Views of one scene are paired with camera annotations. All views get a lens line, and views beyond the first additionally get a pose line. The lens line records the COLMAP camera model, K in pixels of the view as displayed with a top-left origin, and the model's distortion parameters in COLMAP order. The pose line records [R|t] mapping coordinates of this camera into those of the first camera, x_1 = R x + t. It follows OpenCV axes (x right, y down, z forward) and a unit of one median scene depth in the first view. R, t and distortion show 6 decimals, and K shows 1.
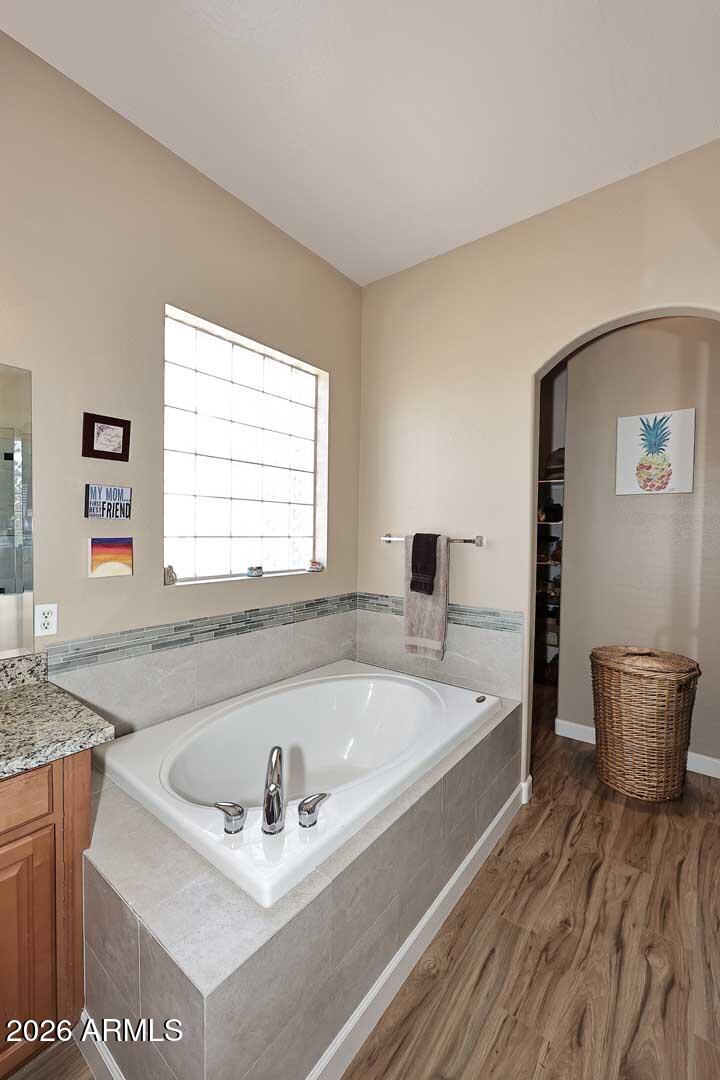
lens RADIAL K [[444.4, 0, 357.6], [0, 444.4, 540.0], [0, 0, 1]] dist [0.000818, 0.000540]
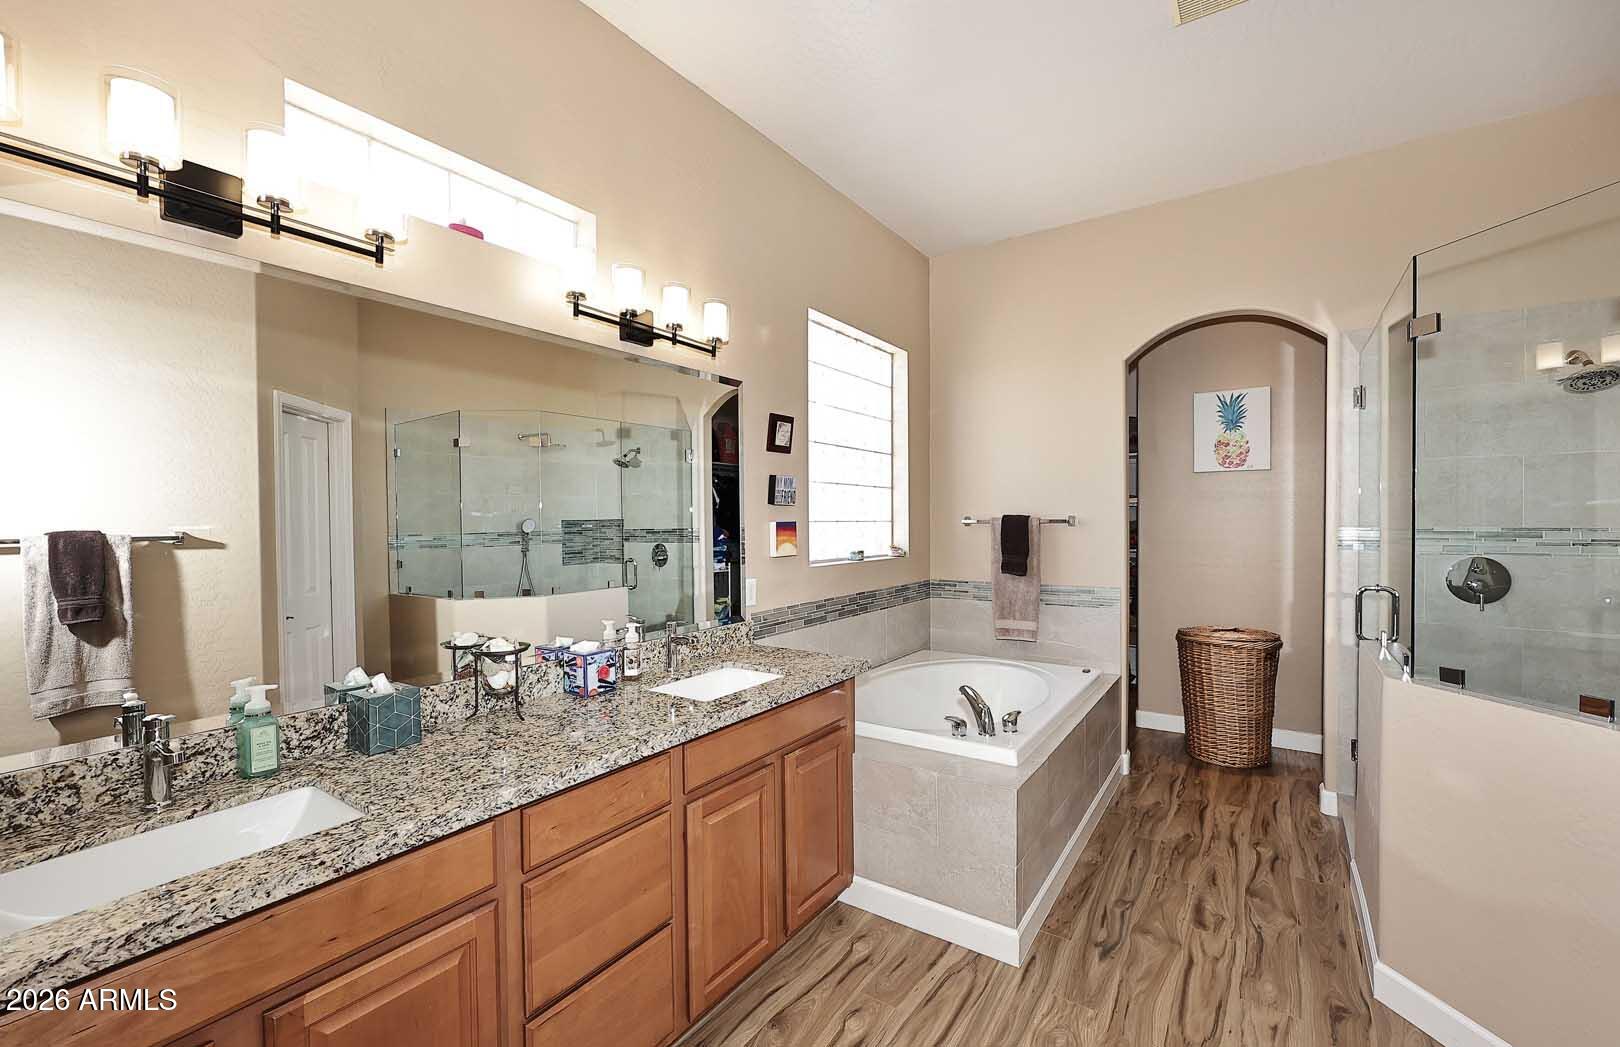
lens RADIAL K [[670.1, 0, 810.4], [0, 670.1, 524.7], [0, 0, 1]] dist [0.002397, -0.000808]
pose [[0.997844, -0.022194, 0.061759, -0.428572], [0.023209, 0.999606, -0.015768, 0.022121], [-0.061385, 0.017167, 0.997967, -0.504982]]
